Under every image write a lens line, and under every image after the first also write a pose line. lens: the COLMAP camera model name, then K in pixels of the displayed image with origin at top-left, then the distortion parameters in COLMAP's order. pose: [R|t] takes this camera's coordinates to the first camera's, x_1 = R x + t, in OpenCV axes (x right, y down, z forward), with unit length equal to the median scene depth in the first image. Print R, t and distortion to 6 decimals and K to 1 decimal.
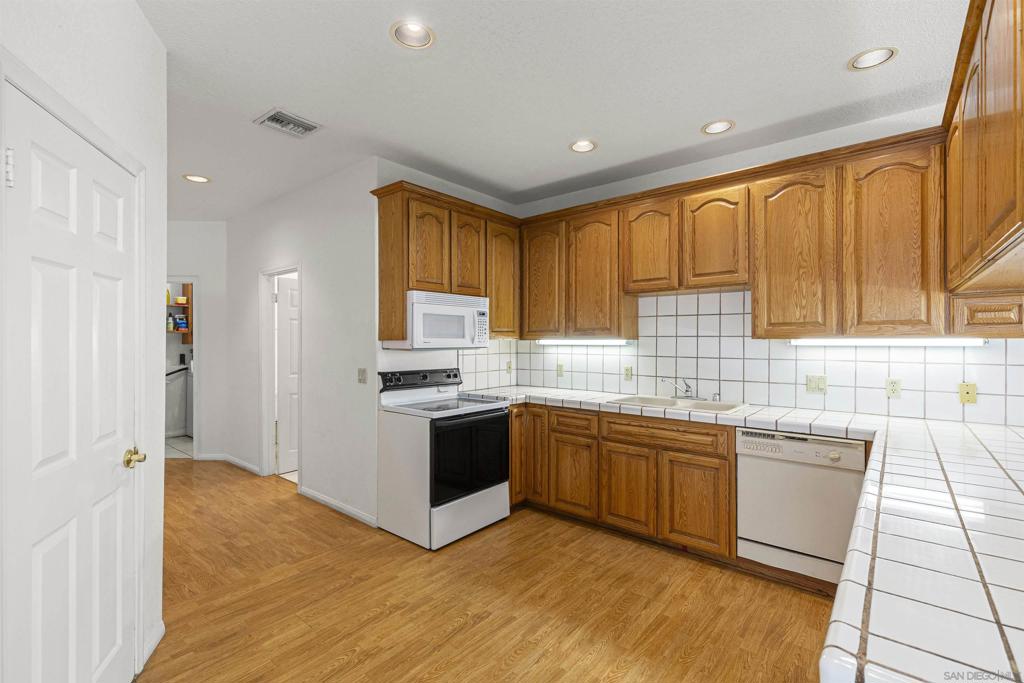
lens RADIAL K [[459.4, 0, 514.6], [0, 459.4, 340.7], [0, 0, 1]] dist [0.004454, -0.000235]
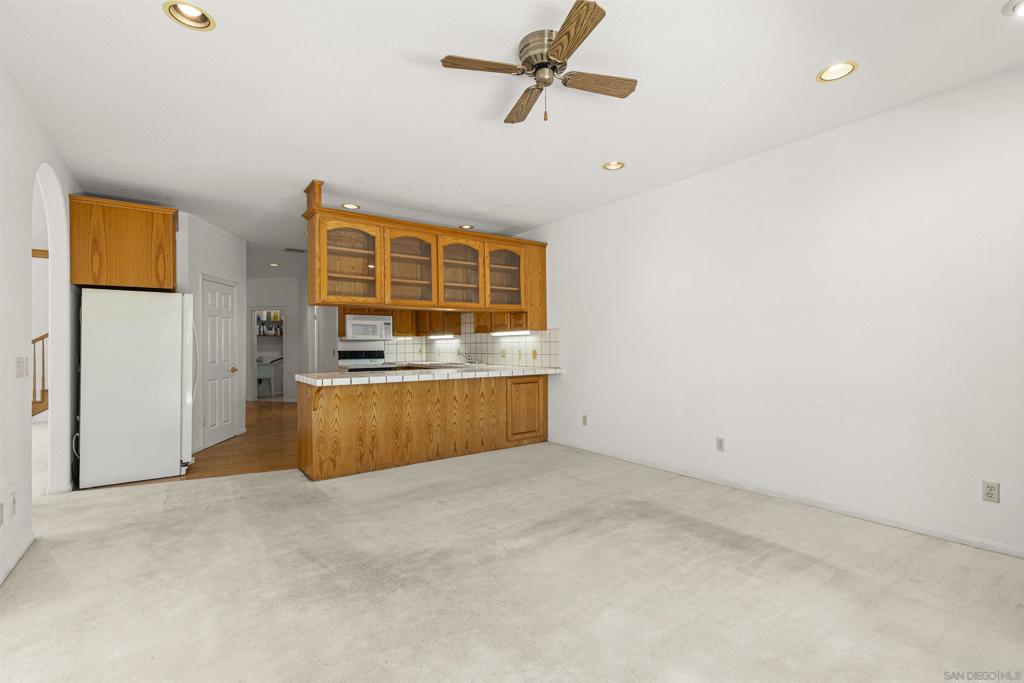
lens RADIAL K [[459.4, 0, 514.6], [0, 459.4, 340.7], [0, 0, 1]] dist [0.004454, -0.000235]
pose [[0.971324, -0.011676, -0.237472, 1.089958], [0.009163, 0.999890, -0.011682, 0.053252], [0.237582, 0.009171, 0.971324, -0.988646]]
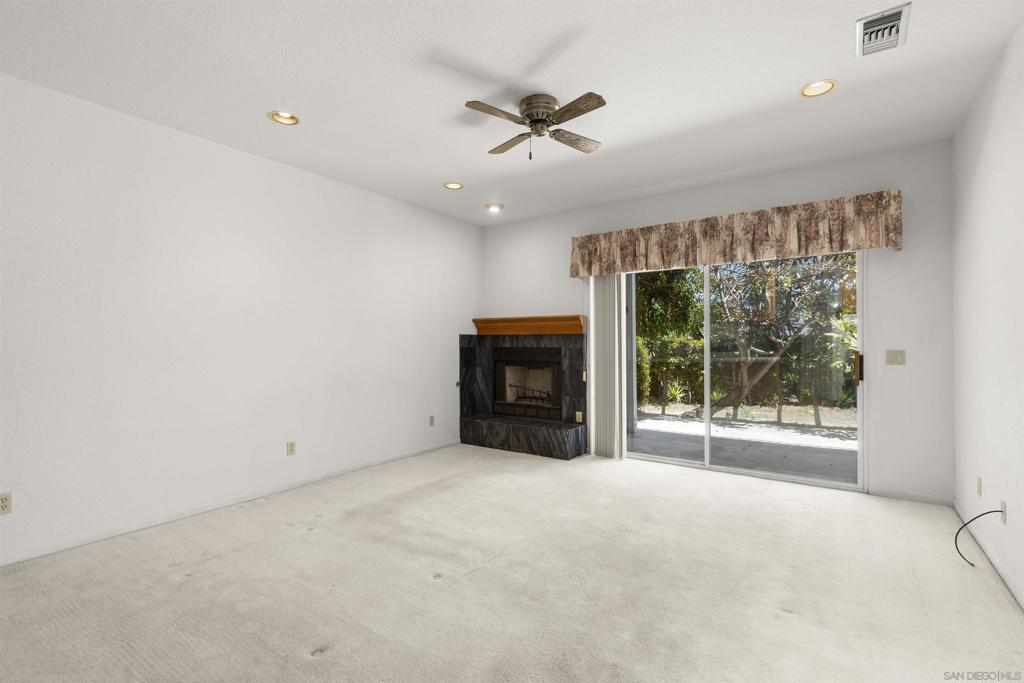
lens RADIAL K [[459.4, 0, 514.6], [0, 459.4, 340.7], [0, 0, 1]] dist [0.004454, -0.000235]
pose [[-0.077355, 0.005288, 0.996990, 0.114914], [0.005362, 0.999974, -0.004888, 0.046276], [-0.996989, 0.004968, -0.077382, -0.197186]]
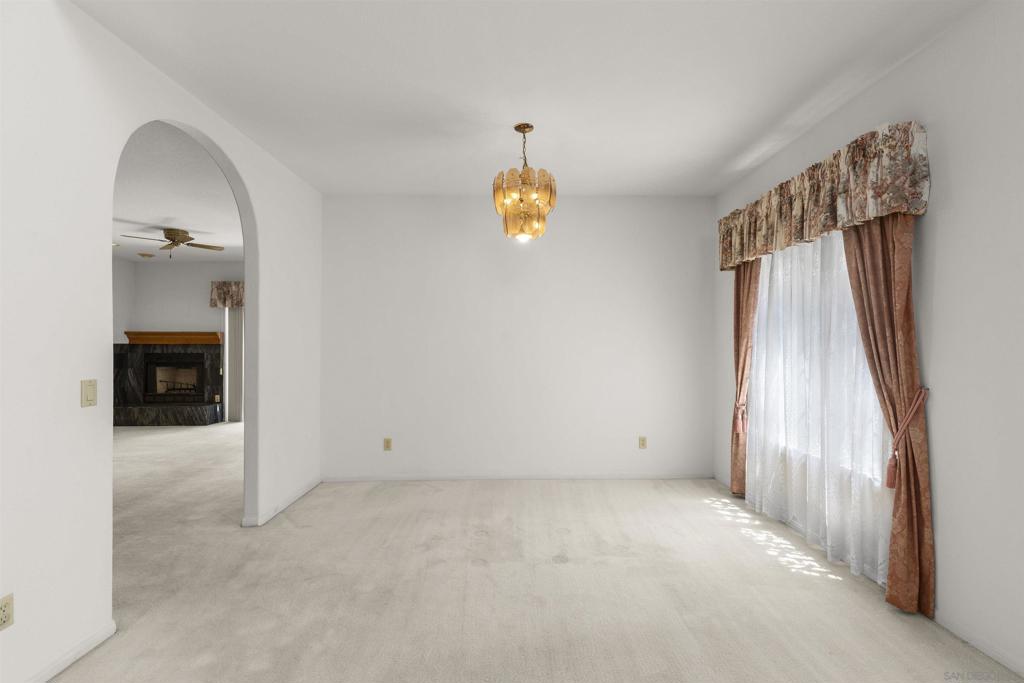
lens RADIAL K [[460.6, 0, 516.9], [0, 460.6, 338.0], [0, 0, 1]] dist [0.006442, -0.000225]
pose [[-0.652433, 0.005901, 0.757823, -1.143361], [0.004040, 0.999983, -0.004308, 0.003622], [-0.757835, 0.000251, -0.652446, -0.151284]]
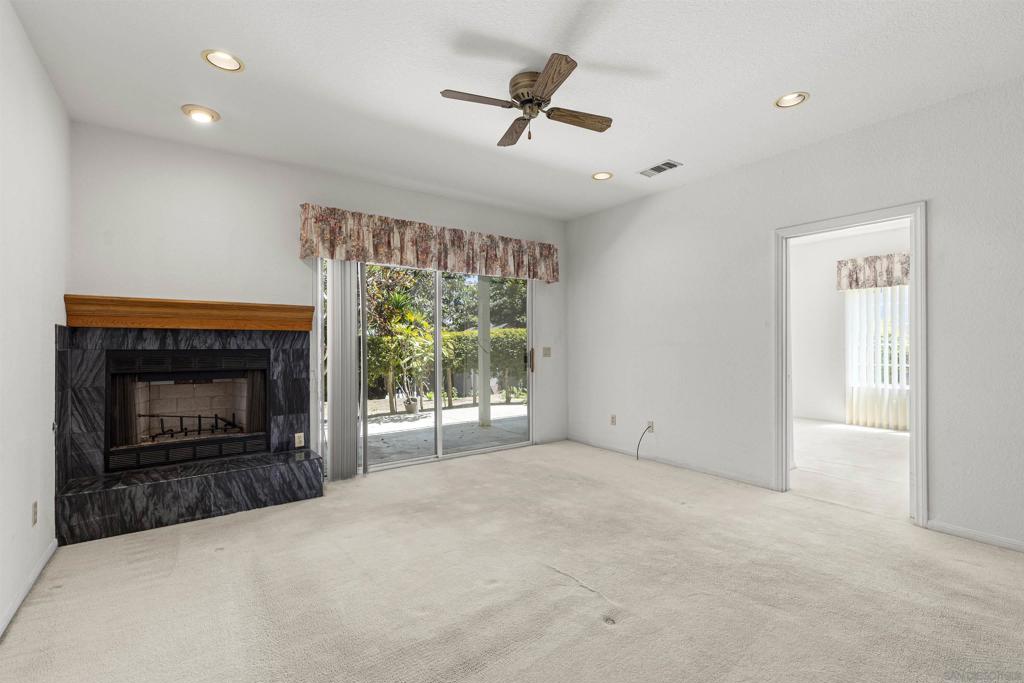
lens RADIAL K [[461.0, 0, 520.4], [0, 461.0, 339.0], [0, 0, 1]] dist [0.005411, -0.000078]
pose [[-0.969534, 0.004146, 0.244923, 0.795294], [0.002833, 0.999980, -0.005712, 0.047098], [-0.244941, -0.004844, -0.969526, 0.470607]]
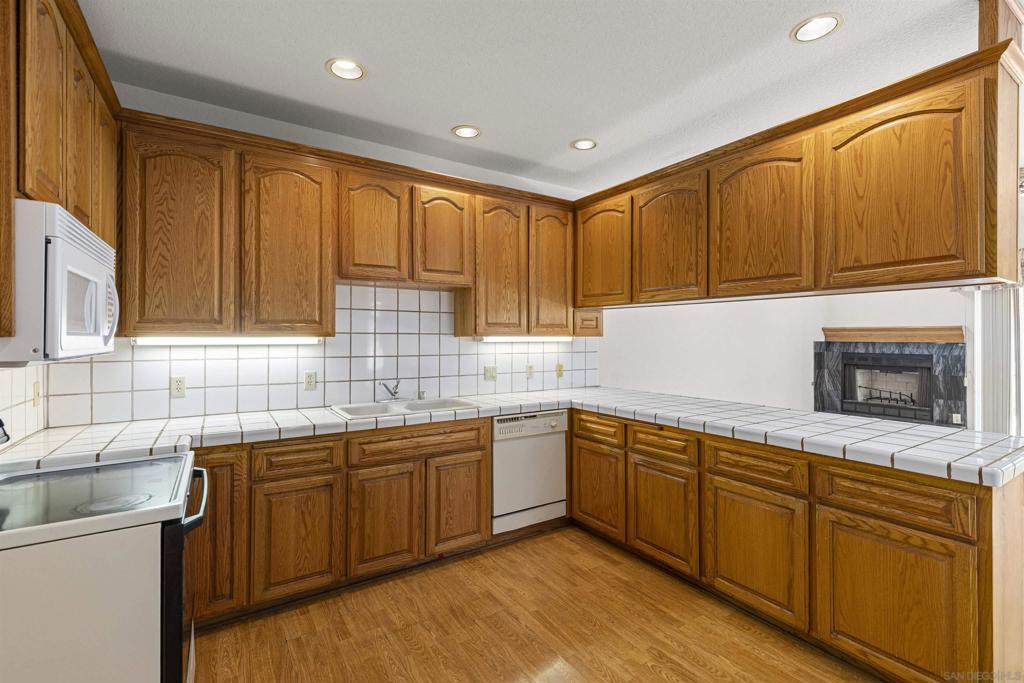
lens RADIAL K [[460.6, 0, 516.9], [0, 460.6, 338.0], [0, 0, 1]] dist [0.006442, -0.000225]
pose [[0.290817, -0.000463, 0.956779, -0.447146], [0.000387, 1.000000, 0.000367, -0.000489], [-0.956779, 0.000264, 0.290817, 0.510029]]
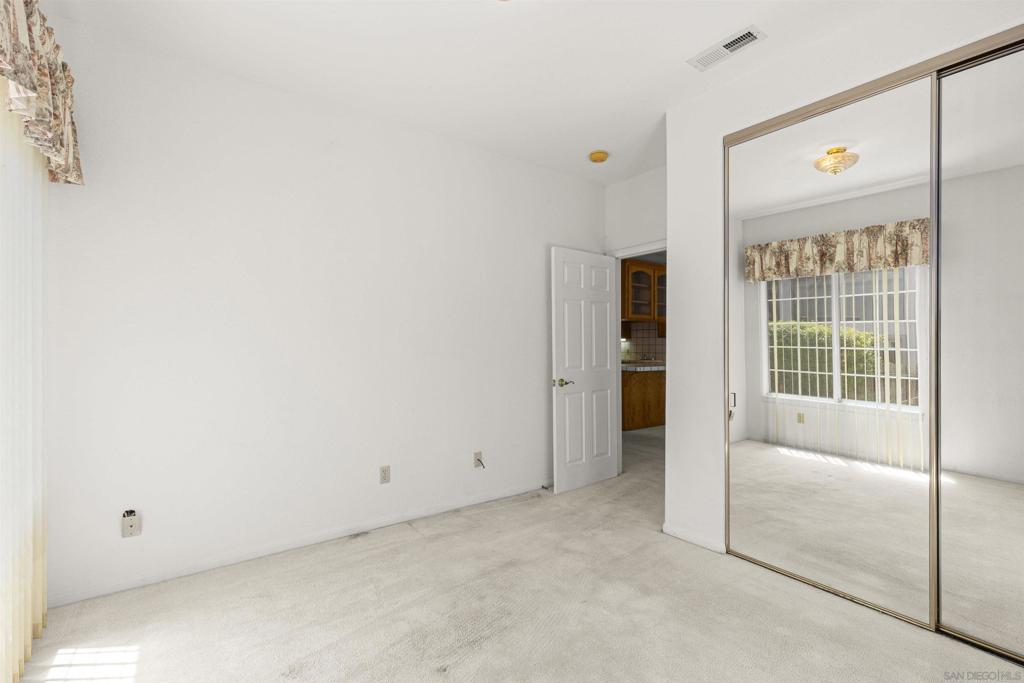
lens RADIAL K [[459.4, 0, 514.6], [0, 459.4, 340.7], [0, 0, 1]] dist [0.004454, -0.000235]
pose [[0.971473, -0.001082, -0.237148, 0.277431], [-0.002608, 0.999880, -0.015242, 0.056350], [0.237137, 0.015426, 0.971354, -1.939500]]
